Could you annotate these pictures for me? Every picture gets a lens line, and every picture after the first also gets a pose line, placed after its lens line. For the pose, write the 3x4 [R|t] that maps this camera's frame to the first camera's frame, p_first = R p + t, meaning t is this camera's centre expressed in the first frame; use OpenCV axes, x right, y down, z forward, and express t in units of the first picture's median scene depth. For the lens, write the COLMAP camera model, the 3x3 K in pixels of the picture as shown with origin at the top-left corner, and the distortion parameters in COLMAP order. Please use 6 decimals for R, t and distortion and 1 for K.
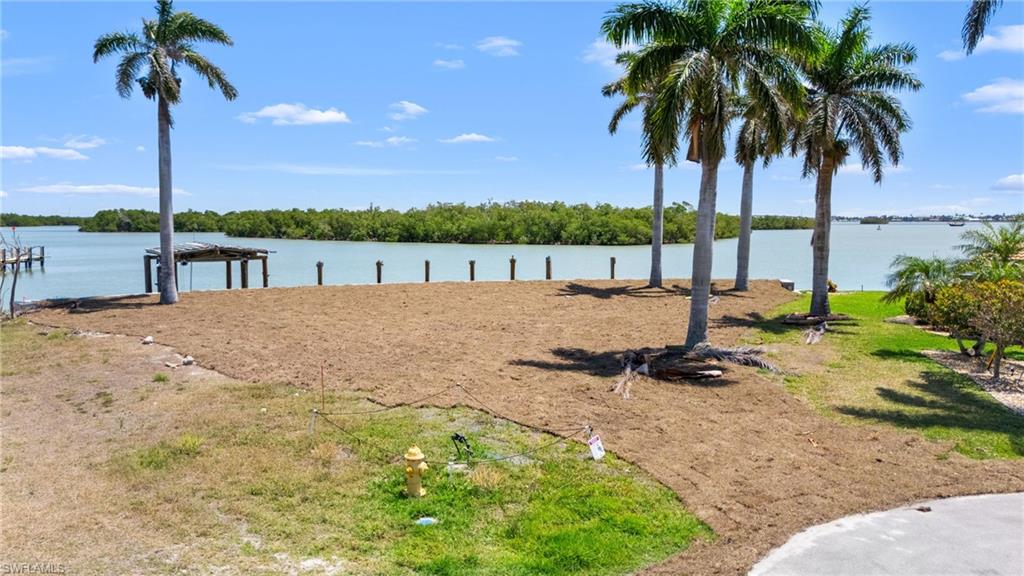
lens RADIAL K [[782.2, 0, 512.0], [0, 782.2, 288.0], [0, 0, 1]] dist [0.042700, -0.005426]
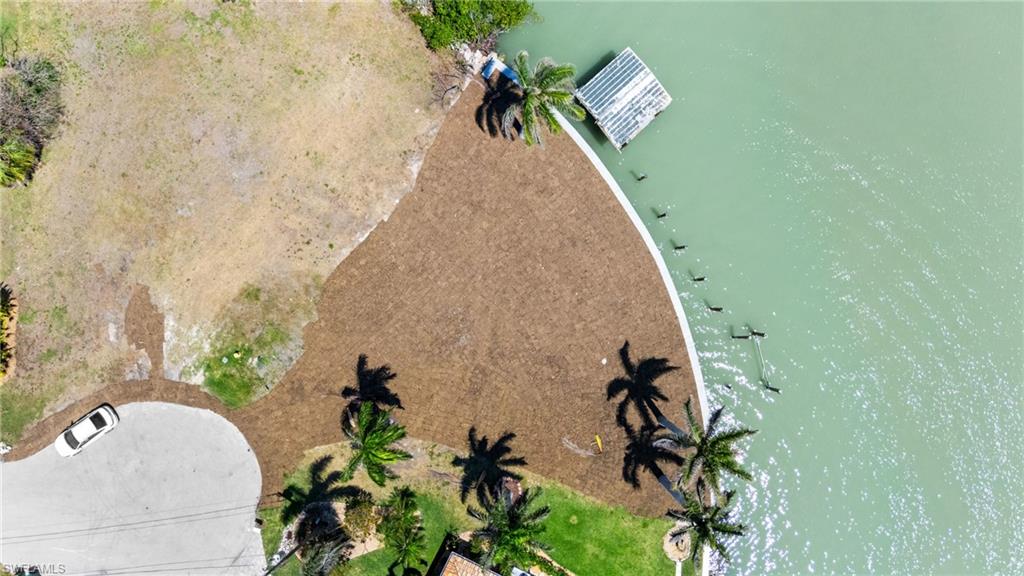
lens RADIAL K [[765.4, 0, 512.0], [0, 765.4, 288.0], [0, 0, 1]] dist [0.053666, -0.002885]
pose [[0.135185, 0.990582, 0.021730, -0.139265], [-0.122082, -0.005112, 0.992507, -1.645772], [0.983271, -0.136825, 0.120241, 0.727269]]
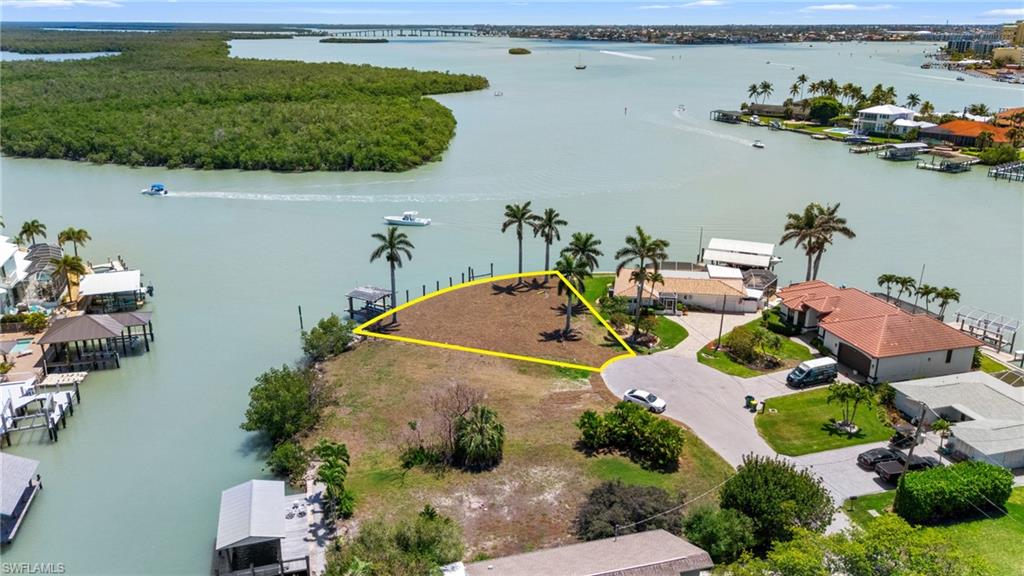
lens RADIAL K [[765.4, 0, 512.0], [0, 765.4, 288.0], [0, 0, 1]] dist [0.053666, -0.002885]
pose [[0.910090, -0.136041, 0.391445, -1.220857], [0.040557, 0.969287, 0.242567, -0.857219], [-0.412422, -0.204881, 0.887655, -1.935418]]
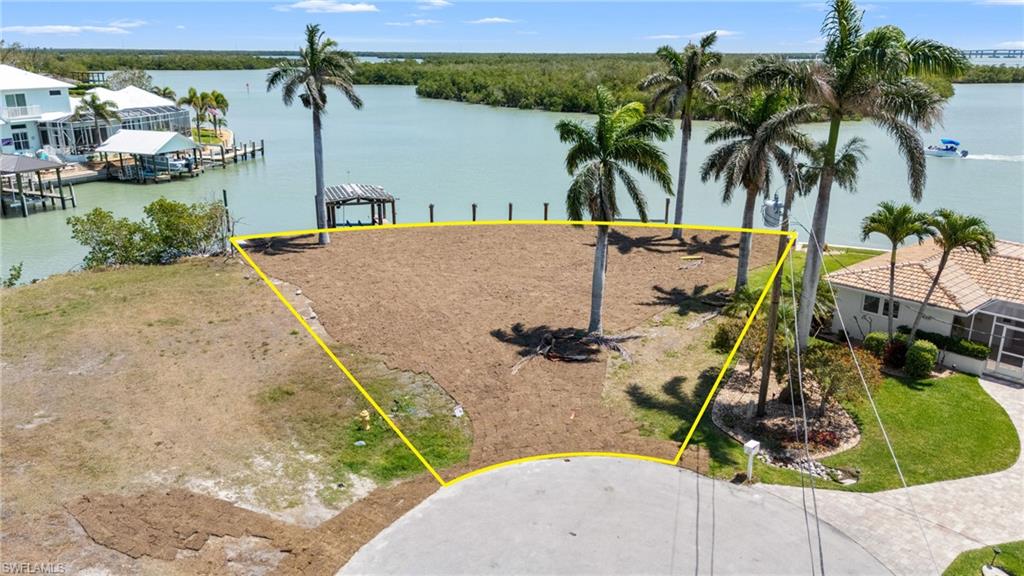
lens RADIAL K [[765.4, 0, 512.0], [0, 765.4, 288.0], [0, 0, 1]] dist [0.053666, -0.002885]
pose [[0.969939, 0.076703, -0.230942, 0.271772], [-0.027684, 0.977644, 0.208435, -0.218886], [0.241767, -0.195775, 0.950379, -0.347233]]
